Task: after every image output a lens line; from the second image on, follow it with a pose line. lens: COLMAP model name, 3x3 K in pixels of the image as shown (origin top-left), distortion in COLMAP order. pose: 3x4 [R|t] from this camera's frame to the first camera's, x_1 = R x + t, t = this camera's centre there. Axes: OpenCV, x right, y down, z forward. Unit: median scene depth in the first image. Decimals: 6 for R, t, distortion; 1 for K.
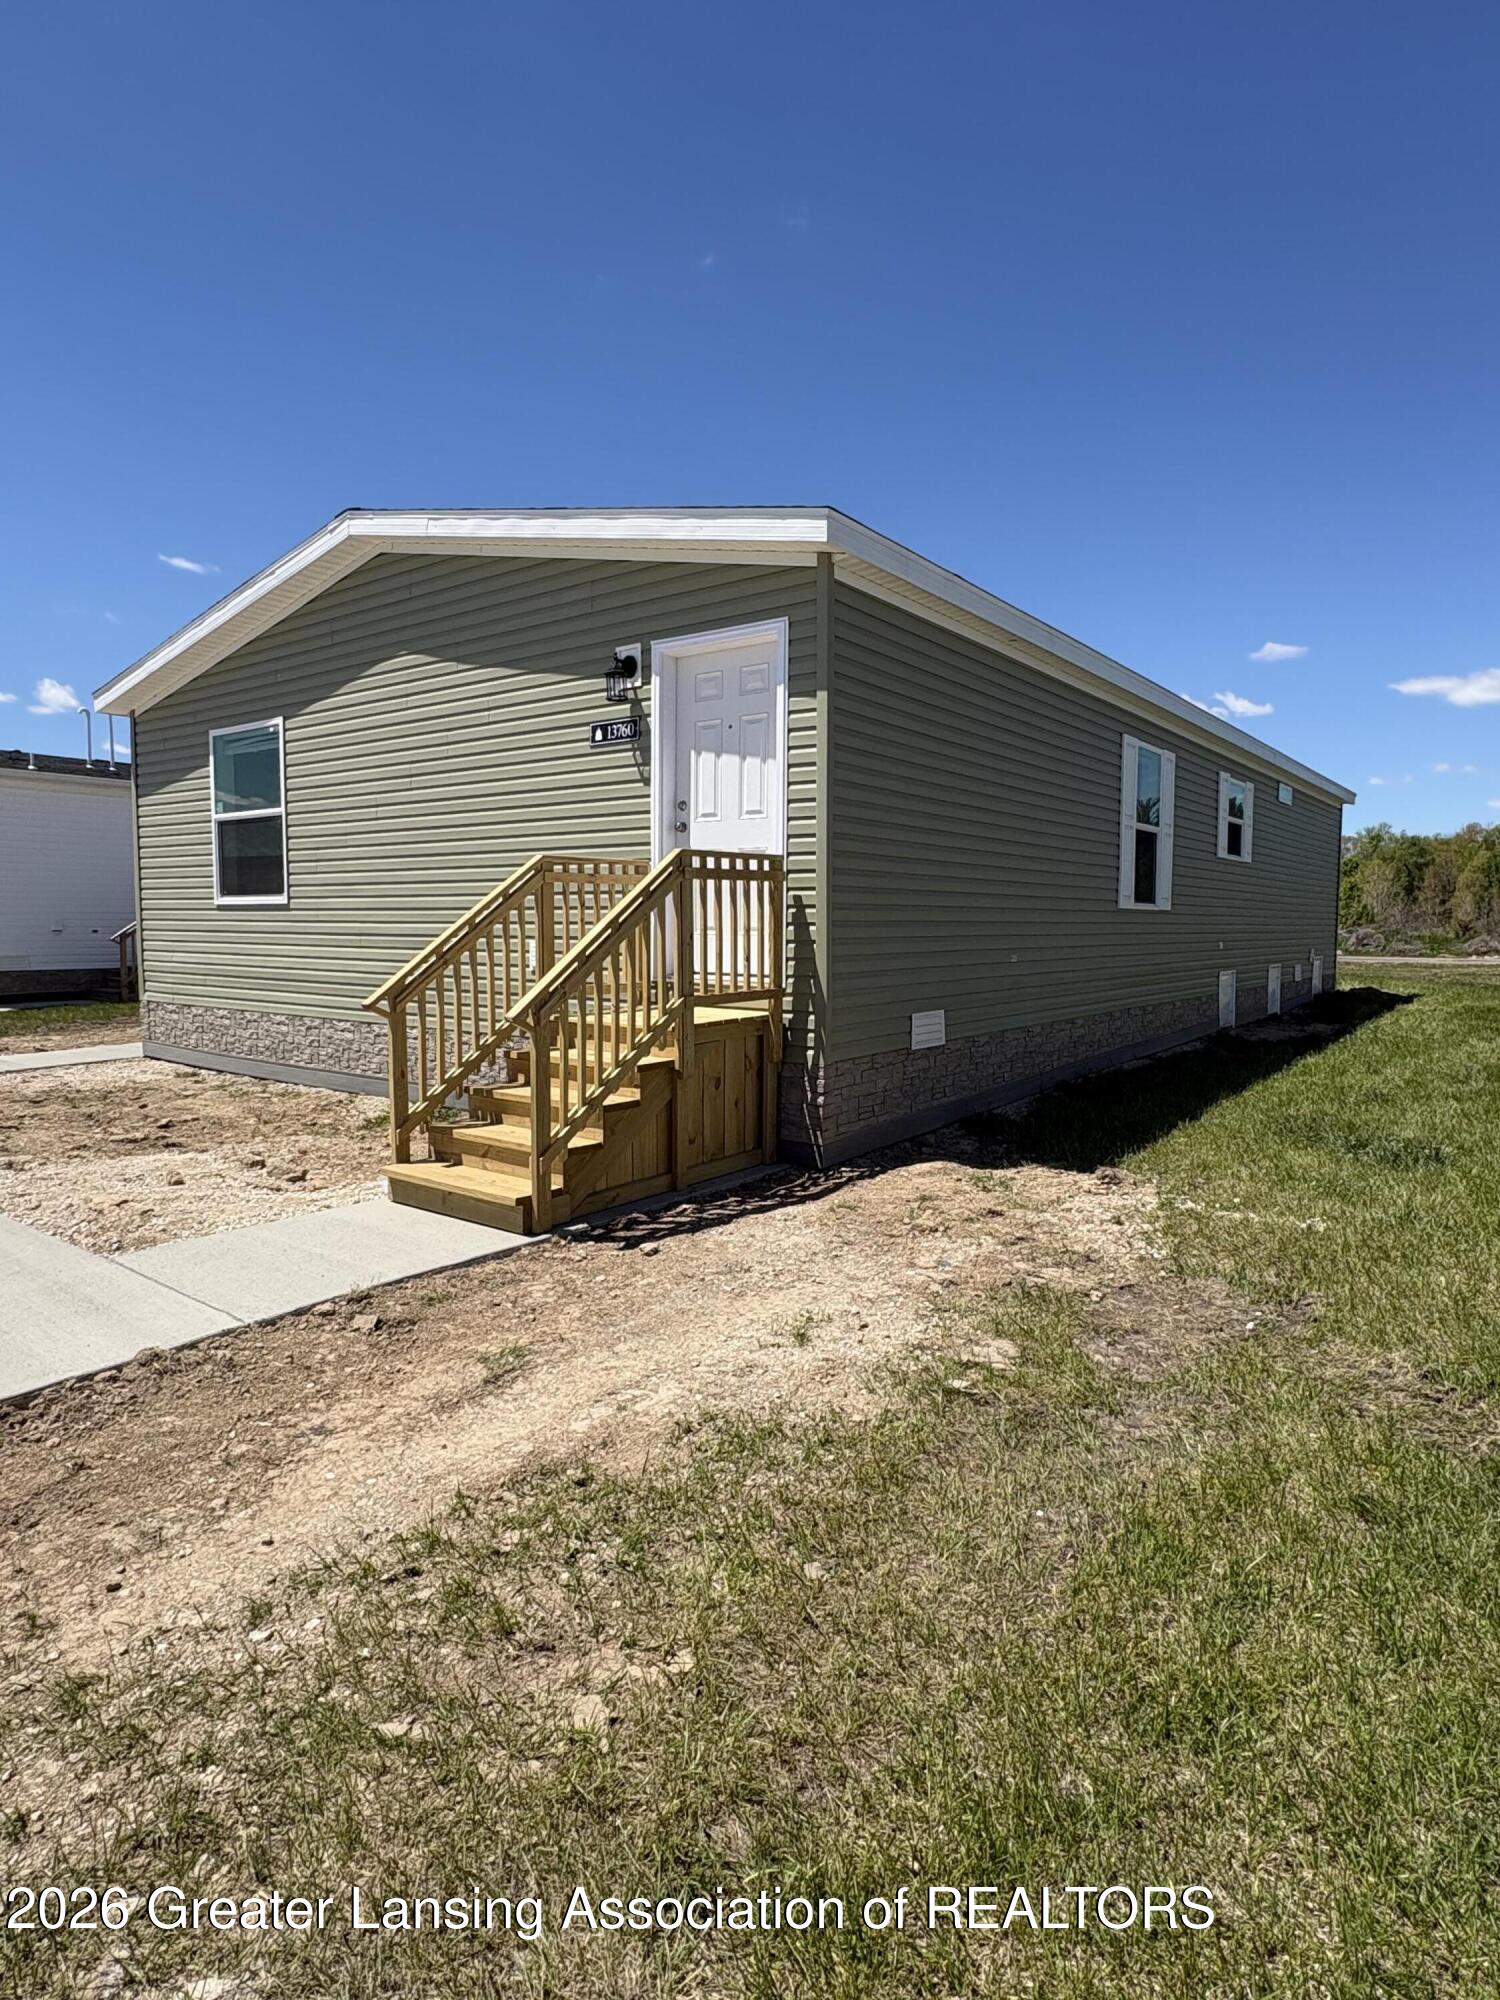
lens RADIAL K [[1111.1, 0, 750.0], [0, 1111.1, 1000.0], [0, 0, 1]] dist [0.001885, 0.000867]
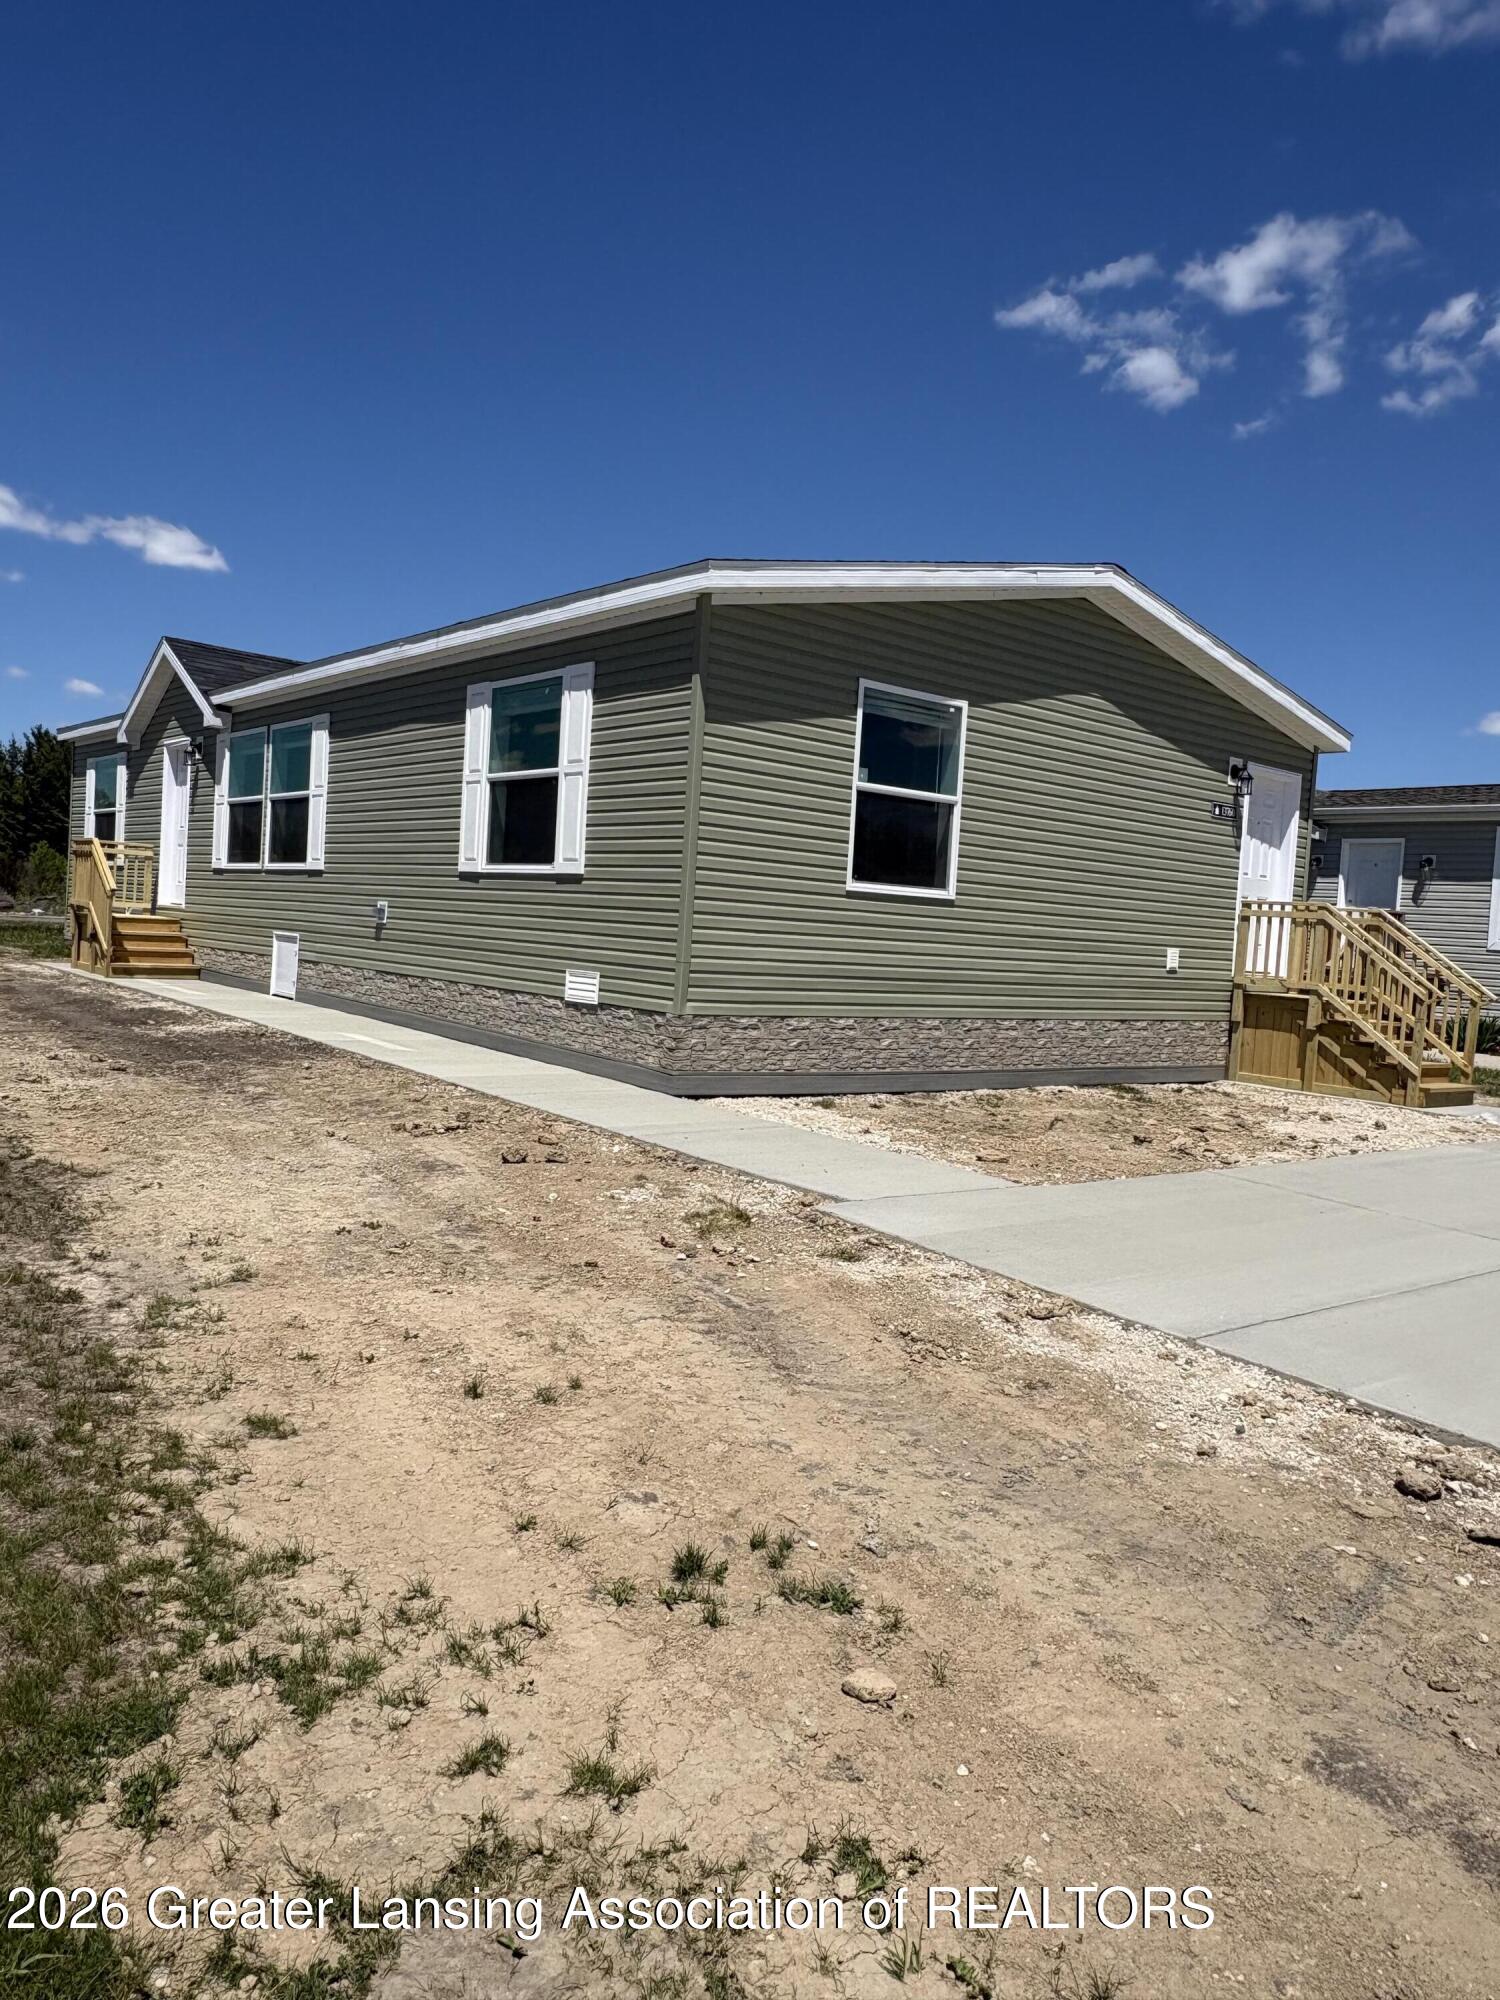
lens RADIAL K [[1388.3, 0, 750.0], [0, 1388.3, 1000.0], [0, 0, 1]] dist [-0.000250, -0.000315]
pose [[0.246150, -0.040365, 0.968391, -1.855721], [0.006856, 0.999180, 0.039905, -0.058132], [-0.969208, -0.003183, 0.246225, 1.021396]]
